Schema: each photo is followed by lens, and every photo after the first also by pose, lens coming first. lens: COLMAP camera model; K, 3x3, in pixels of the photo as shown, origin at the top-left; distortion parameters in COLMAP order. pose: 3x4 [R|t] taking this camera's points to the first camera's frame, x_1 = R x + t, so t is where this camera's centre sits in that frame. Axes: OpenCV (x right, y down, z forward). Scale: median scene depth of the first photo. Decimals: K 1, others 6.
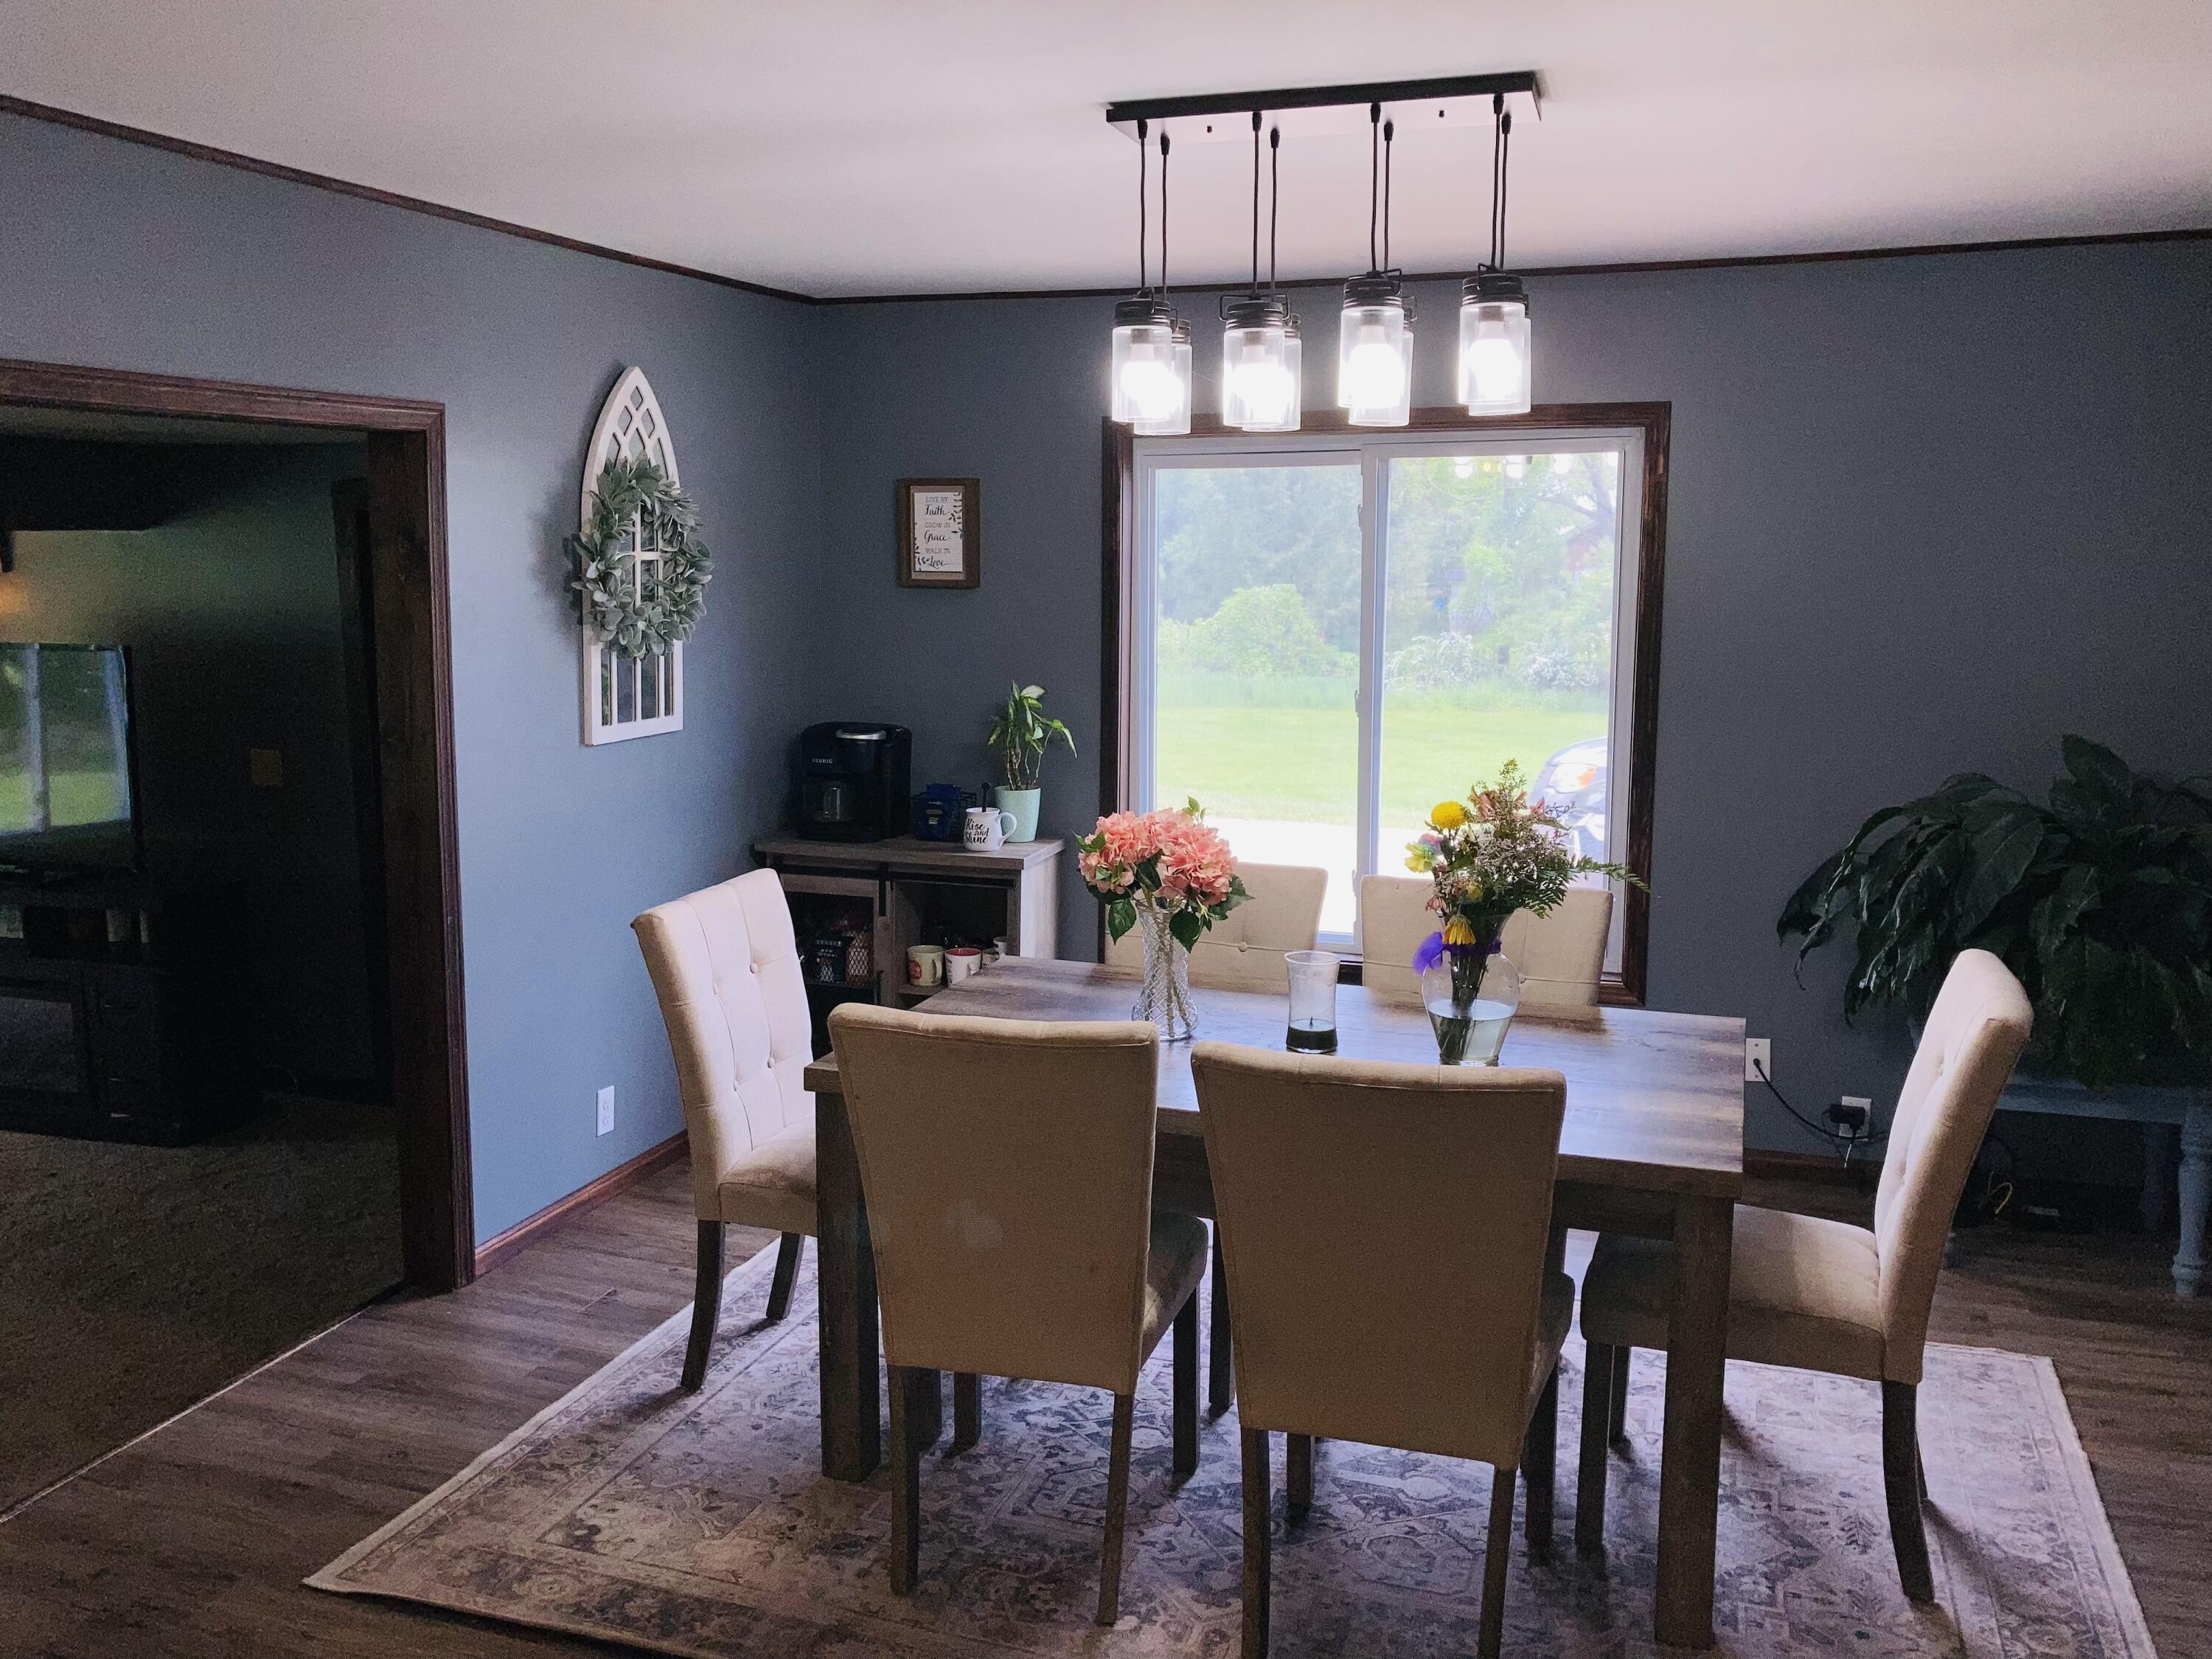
lens RADIAL K [[1823.0, 0, 1106.0], [0, 1823.0, 829.5], [0, 0, 1]] dist [0.016423, 0.003748]
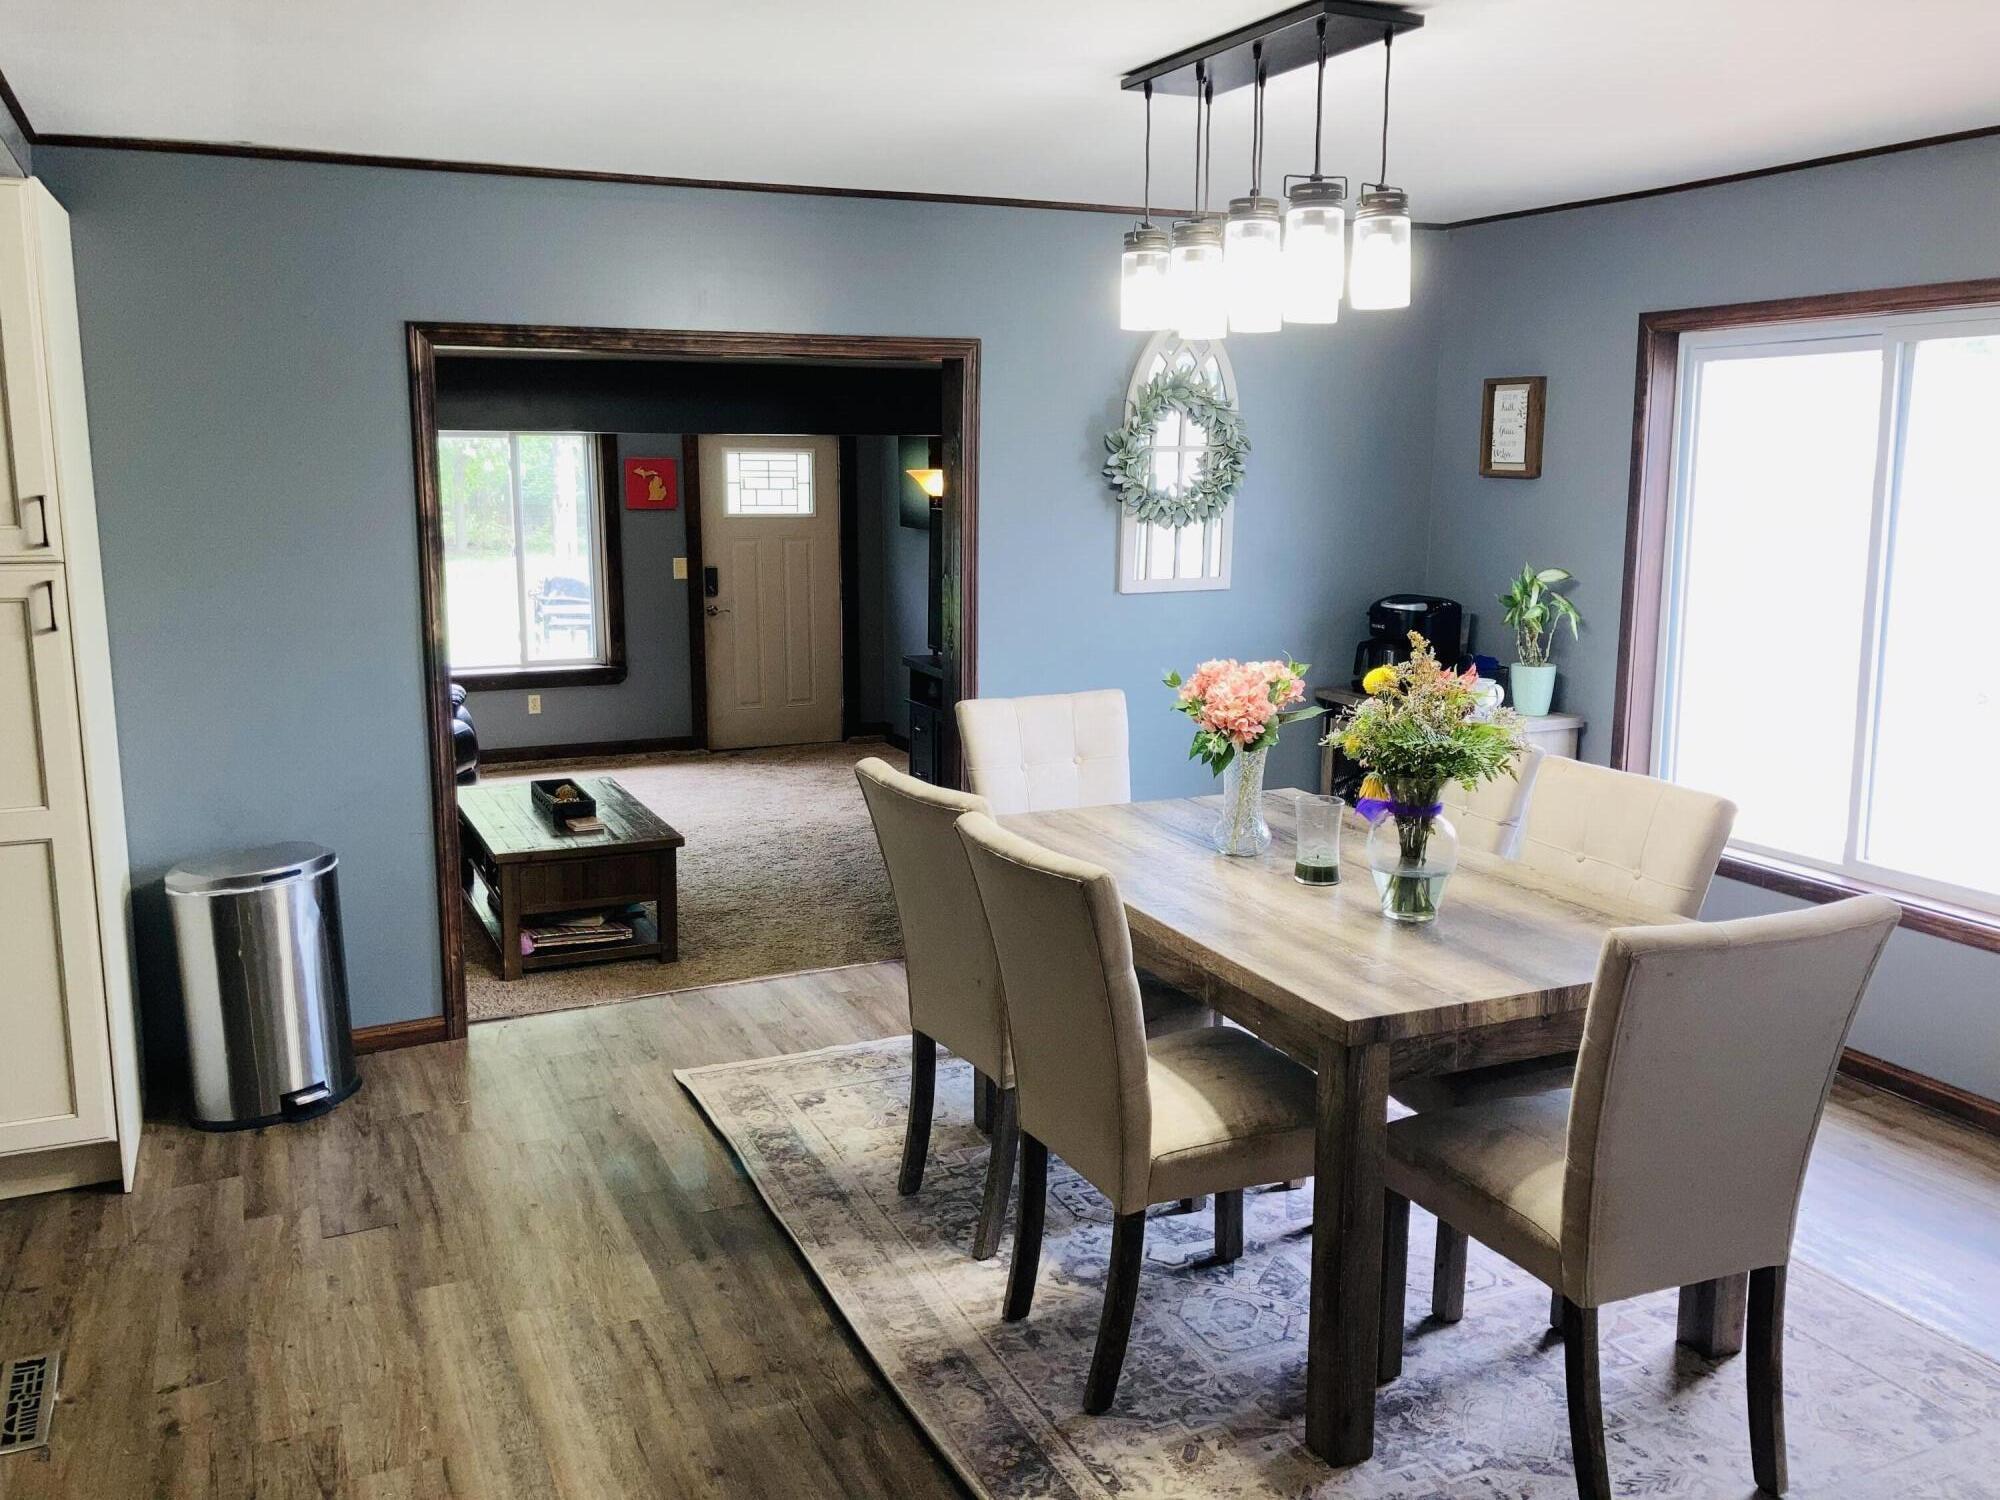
lens RADIAL K [[1617.2, 0, 1000.0], [0, 1617.2, 750.0], [0, 0, 1]] dist [0.030222, 0.001268]
pose [[0.698023, 0.129624, -0.704245, 0.677342], [-0.109747, 0.991226, 0.073668, -0.012965], [0.707615, 0.025867, 0.706124, 0.155712]]
